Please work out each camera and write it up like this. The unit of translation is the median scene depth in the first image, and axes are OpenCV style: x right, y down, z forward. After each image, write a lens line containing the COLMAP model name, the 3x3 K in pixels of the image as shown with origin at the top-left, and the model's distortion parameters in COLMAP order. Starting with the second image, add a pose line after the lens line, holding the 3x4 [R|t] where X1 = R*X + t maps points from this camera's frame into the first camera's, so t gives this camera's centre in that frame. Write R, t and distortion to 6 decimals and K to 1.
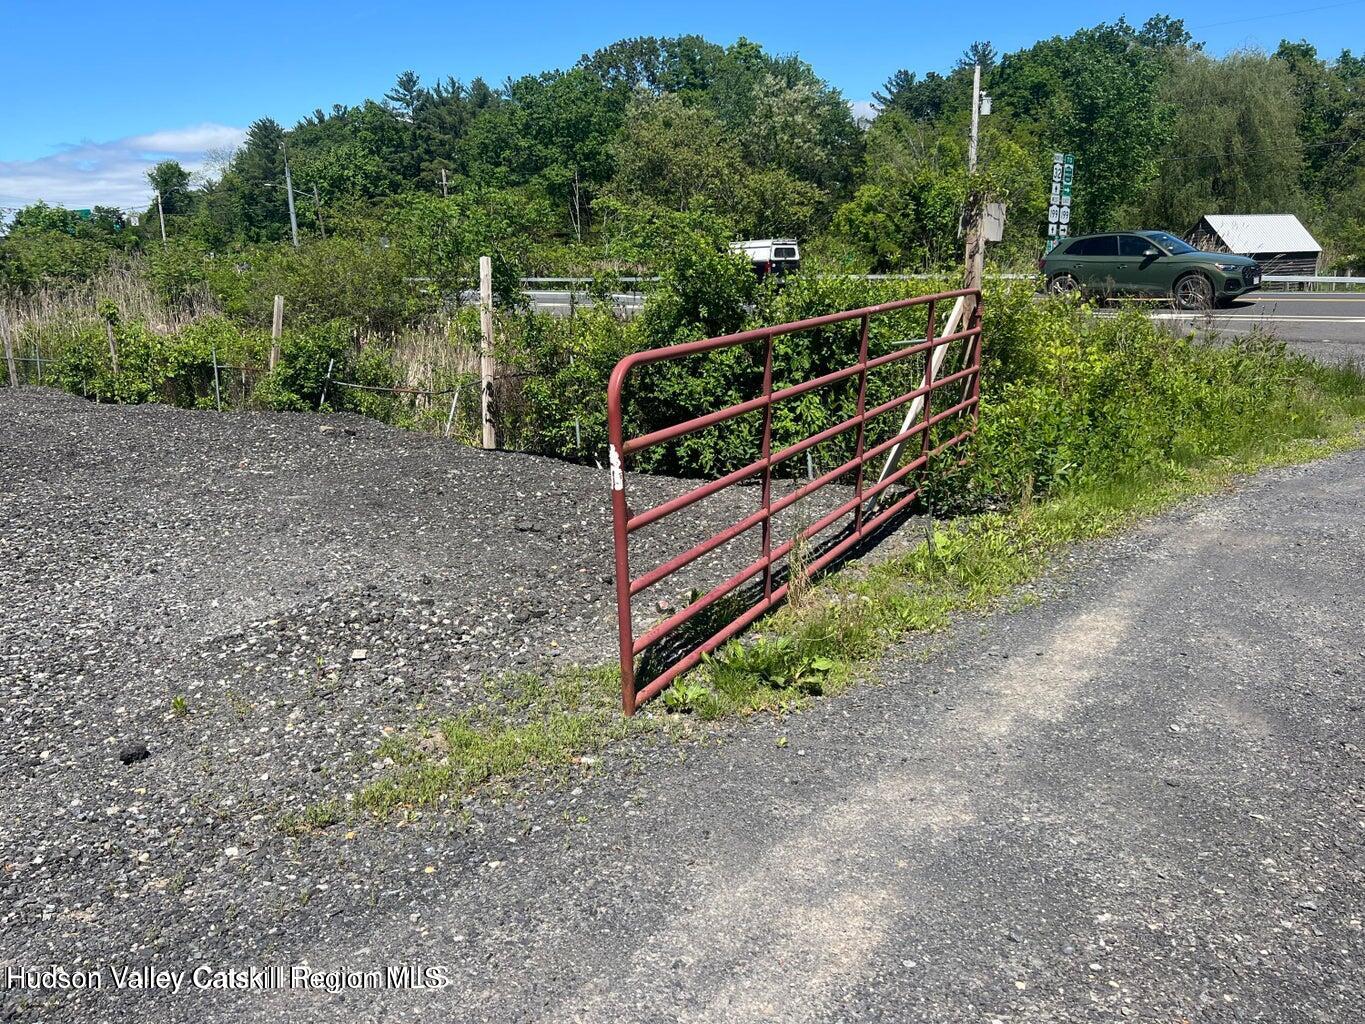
lens RADIAL K [[1032.7, 0, 683.0], [0, 1032.7, 513.2], [0, 0, 1]] dist [0.063441, -0.063429]
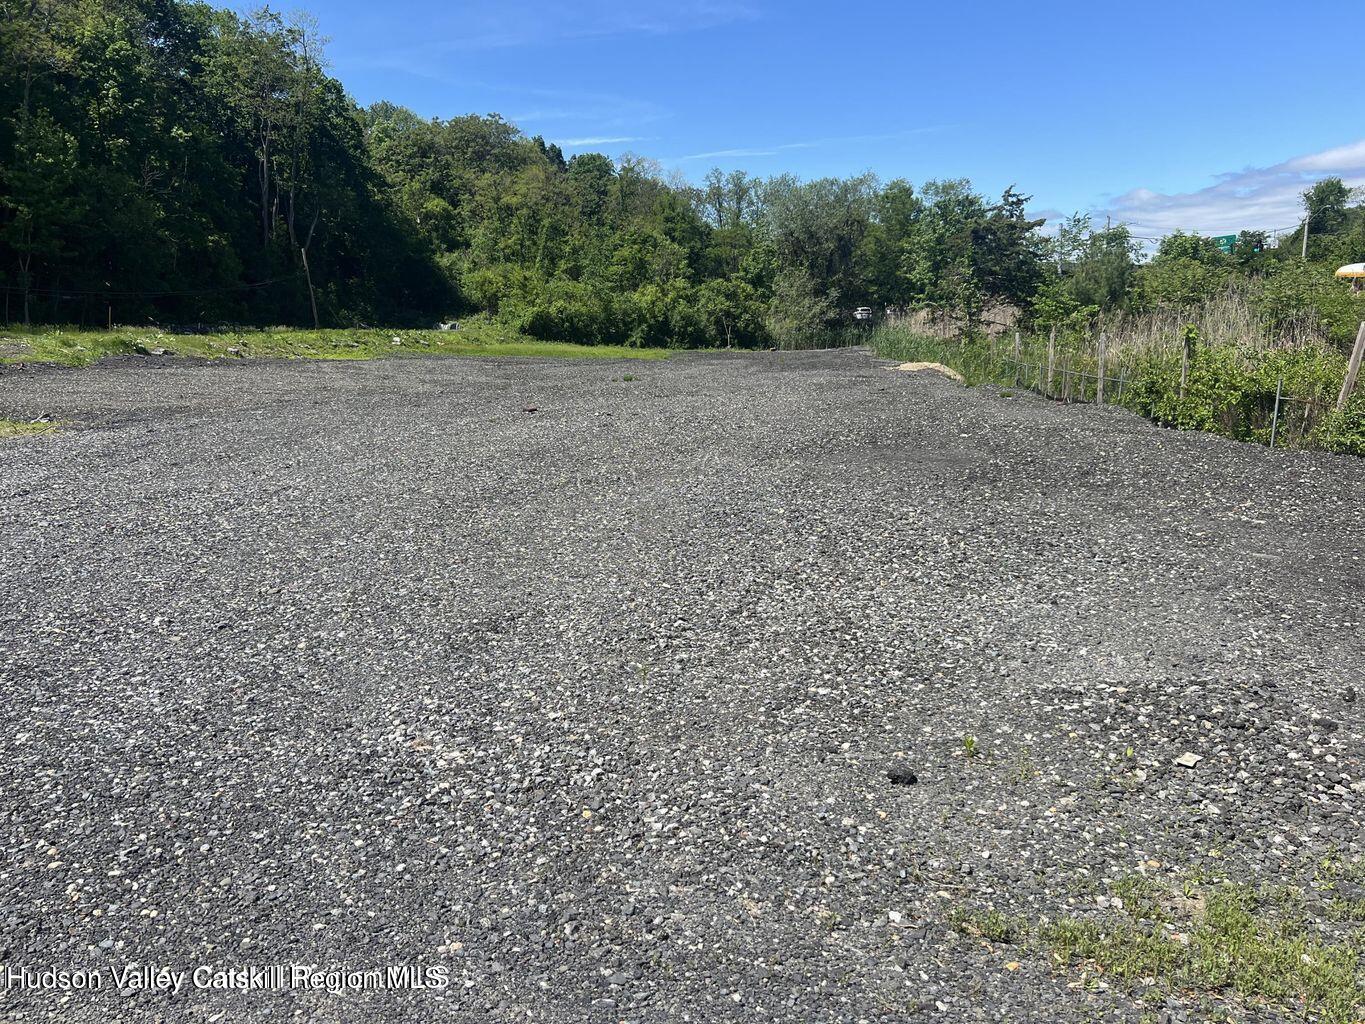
lens RADIAL K [[1032.7, 0, 681.5], [0, 1032.7, 501.3], [0, 0, 1]] dist [0.063441, -0.063429]
pose [[0.549957, 0.151520, -0.821333, 0.117411], [-0.177744, 0.982111, 0.062164, -0.045699], [0.816060, 0.111800, 0.567051, 0.168459]]
